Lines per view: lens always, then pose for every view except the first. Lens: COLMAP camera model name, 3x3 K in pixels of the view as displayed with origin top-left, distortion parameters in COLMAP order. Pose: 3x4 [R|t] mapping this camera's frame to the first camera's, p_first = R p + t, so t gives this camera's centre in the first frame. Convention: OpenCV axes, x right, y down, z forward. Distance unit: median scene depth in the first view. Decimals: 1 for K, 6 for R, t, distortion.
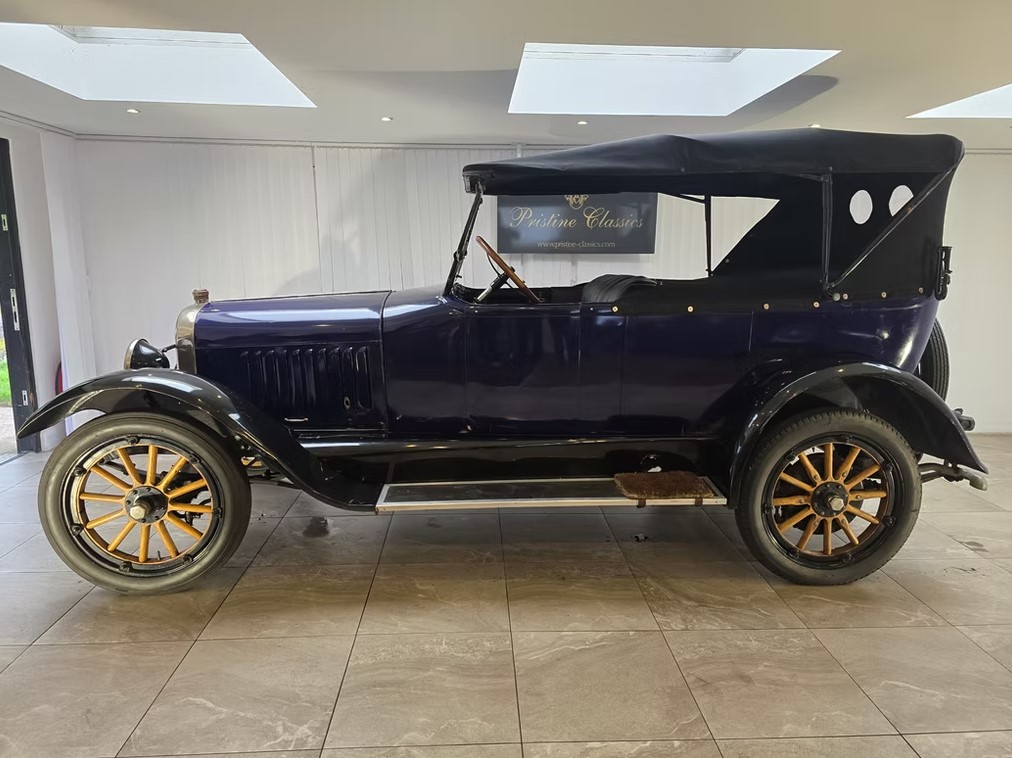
lens RADIAL K [[680.9, 0, 511.6], [0, 680.9, 374.5], [0, 0, 1]] dist [0.055669, -0.046673]
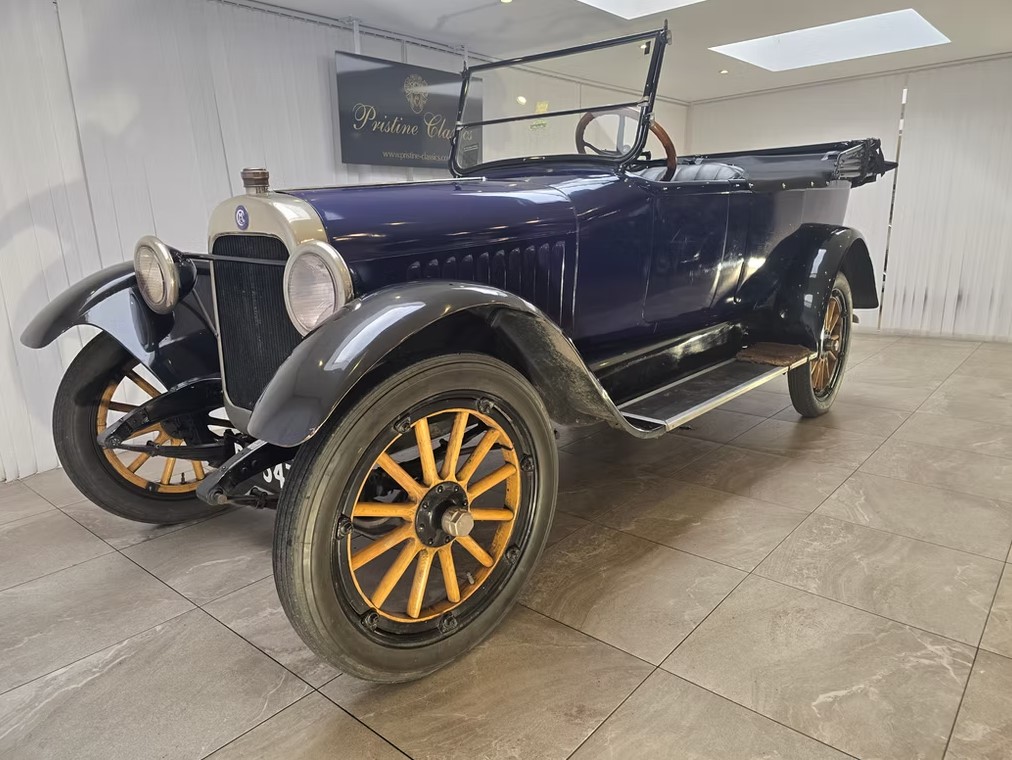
lens RADIAL K [[686.3, 0, 509.0], [0, 686.3, 383.7], [0, 0, 1]] dist [0.051663, -0.047380]
pose [[0.690151, -0.188838, 0.698593, -0.874230], [0.154863, 0.981529, 0.112328, 0.019079], [-0.706901, 0.030663, 0.706647, 0.560759]]
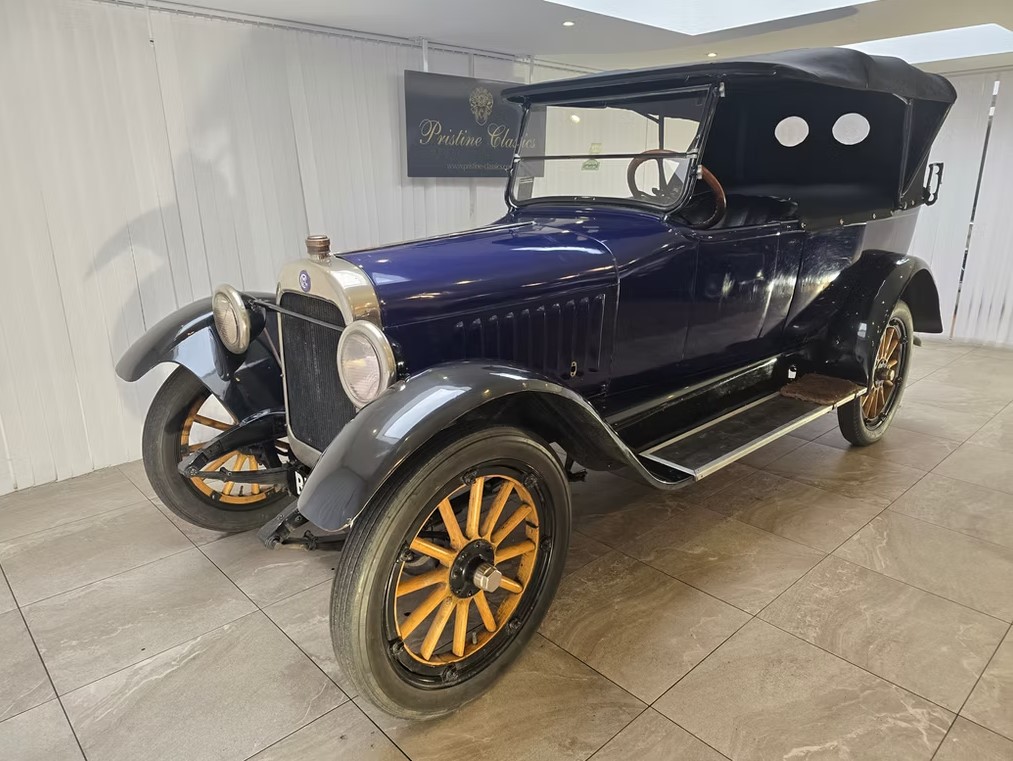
lens RADIAL K [[684.1, 0, 509.4], [0, 684.1, 383.2], [0, 0, 1]] dist [0.050946, -0.045240]
pose [[0.765591, -0.191587, 0.614137, -0.866579], [0.125210, 0.980746, 0.149866, -0.075875], [-0.631025, -0.037841, 0.774839, 0.480816]]
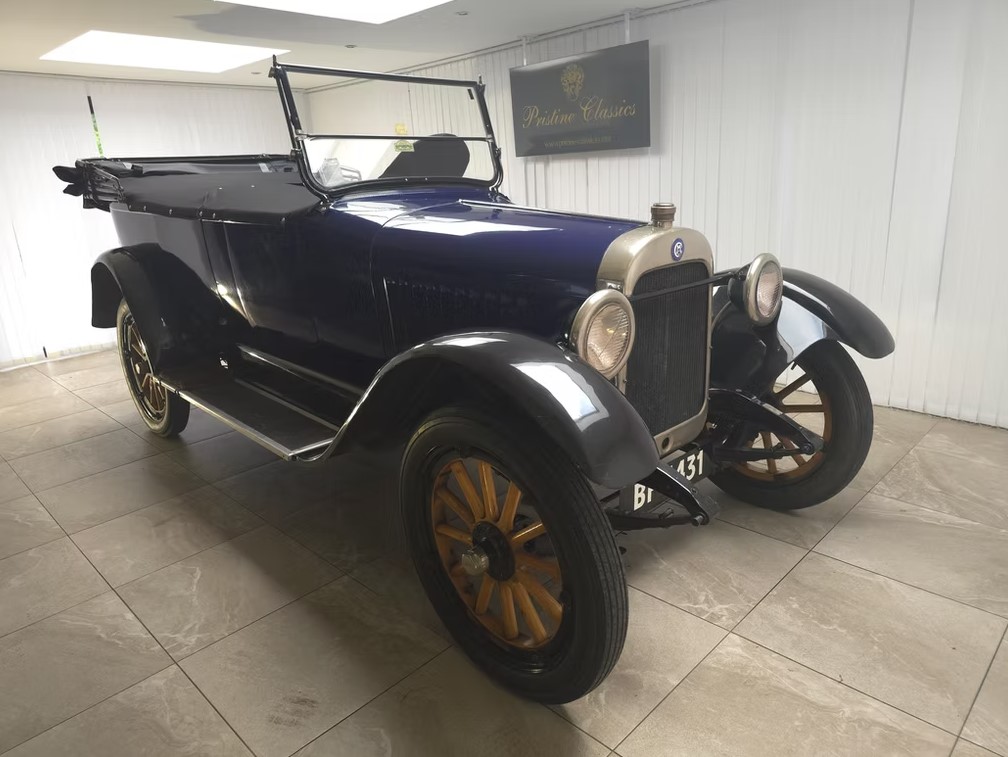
lens RADIAL K [[682.9, 0, 504.0], [0, 682.9, 371.5], [0, 0, 1]] dist [0.051824, -0.046297]
pose [[0.665752, 0.170068, -0.726533, 1.327124], [-0.075858, 0.984061, 0.160839, -0.054332], [0.742307, -0.051965, 0.668042, 0.547207]]
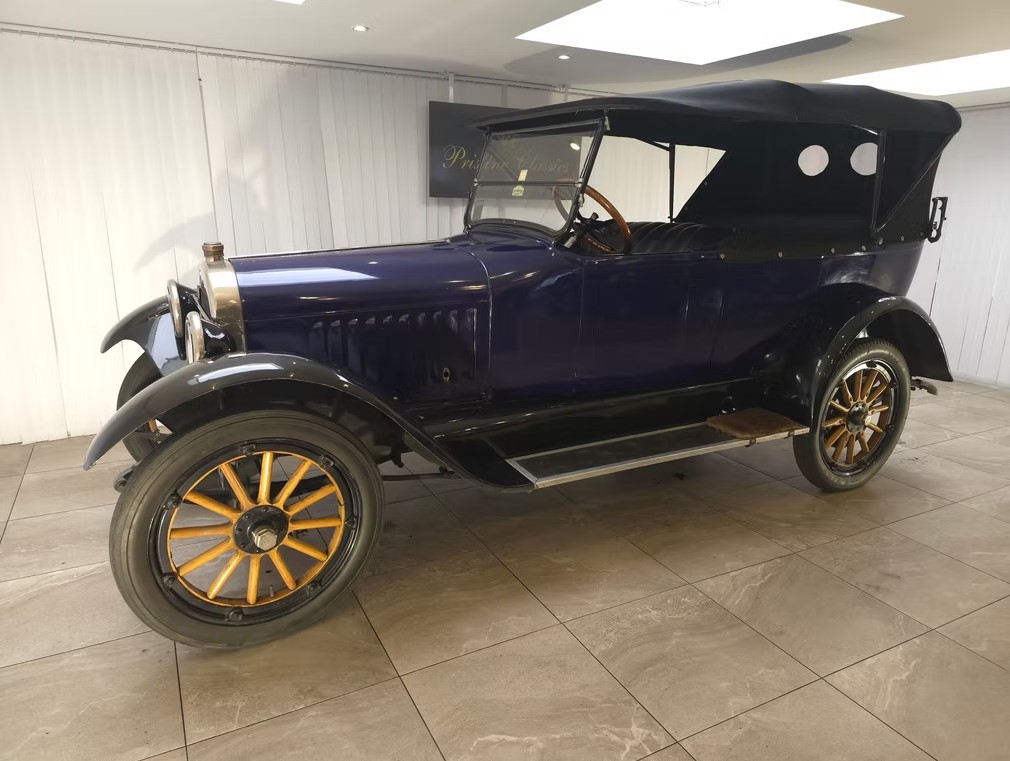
lens RADIAL K [[683.1, 0, 515.5], [0, 683.1, 384.6], [0, 0, 1]] dist [0.057852, -0.051121]
pose [[0.902811, -0.099263, 0.418424, -0.578229], [0.061304, 0.992765, 0.103241, -0.031800], [-0.425645, -0.067556, 0.902365, 0.202493]]
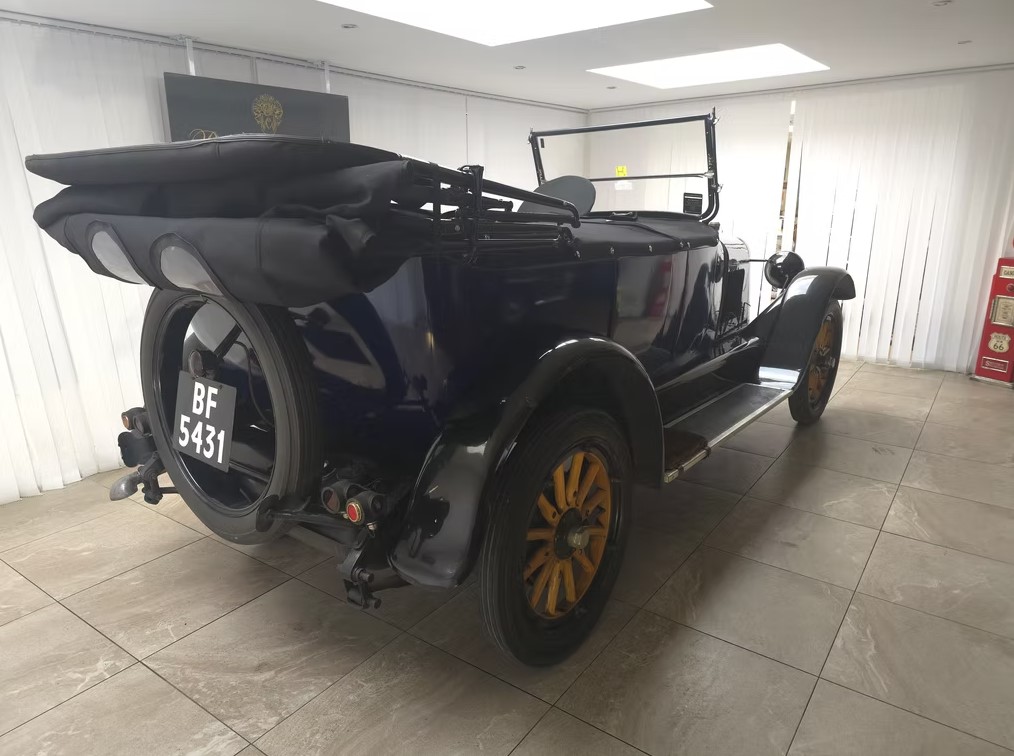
lens RADIAL K [[687.0, 0, 507.0], [0, 687.0, 371.0], [0, 0, 1]] dist [0.051824, -0.046297]
pose [[0.630076, -0.209009, 0.747876, -0.687936], [0.150730, 0.977697, 0.146249, -0.092627], [-0.761764, 0.020579, 0.647528, 0.488968]]
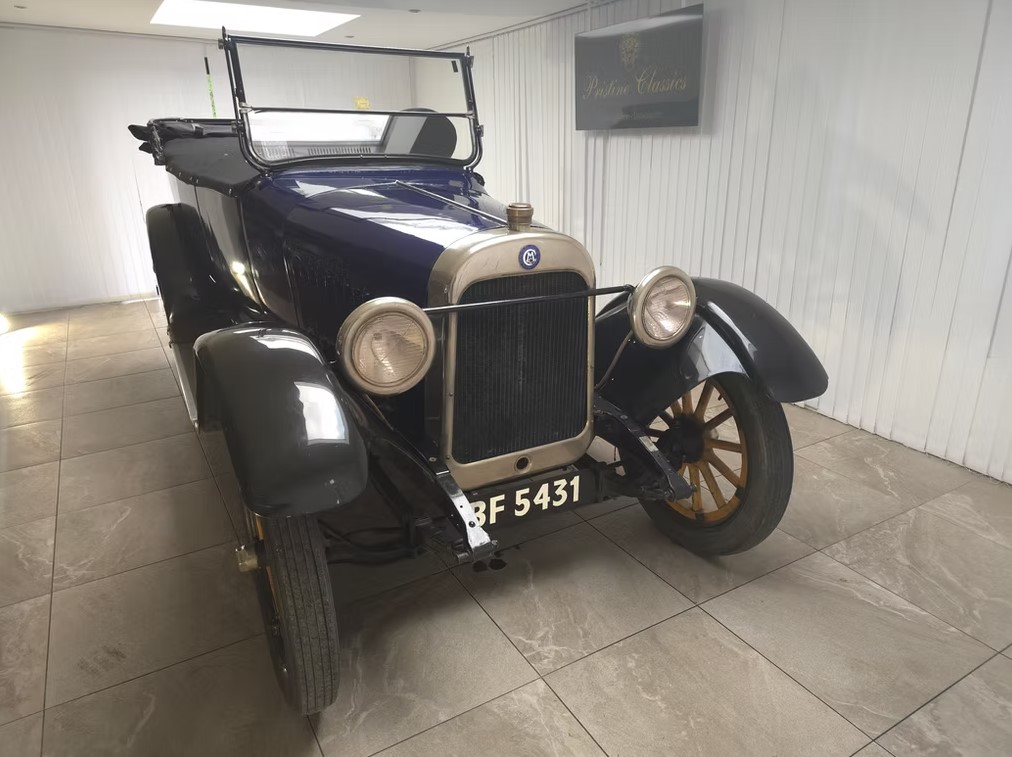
lens RADIAL K [[678.5, 0, 497.8], [0, 678.5, 377.1], [0, 0, 1]] dist [0.060899, -0.054187]
pose [[0.448226, 0.281991, -0.848278, 1.465616], [-0.140844, 0.959366, 0.244498, -0.120822], [0.882755, 0.009885, 0.469729, 0.838432]]
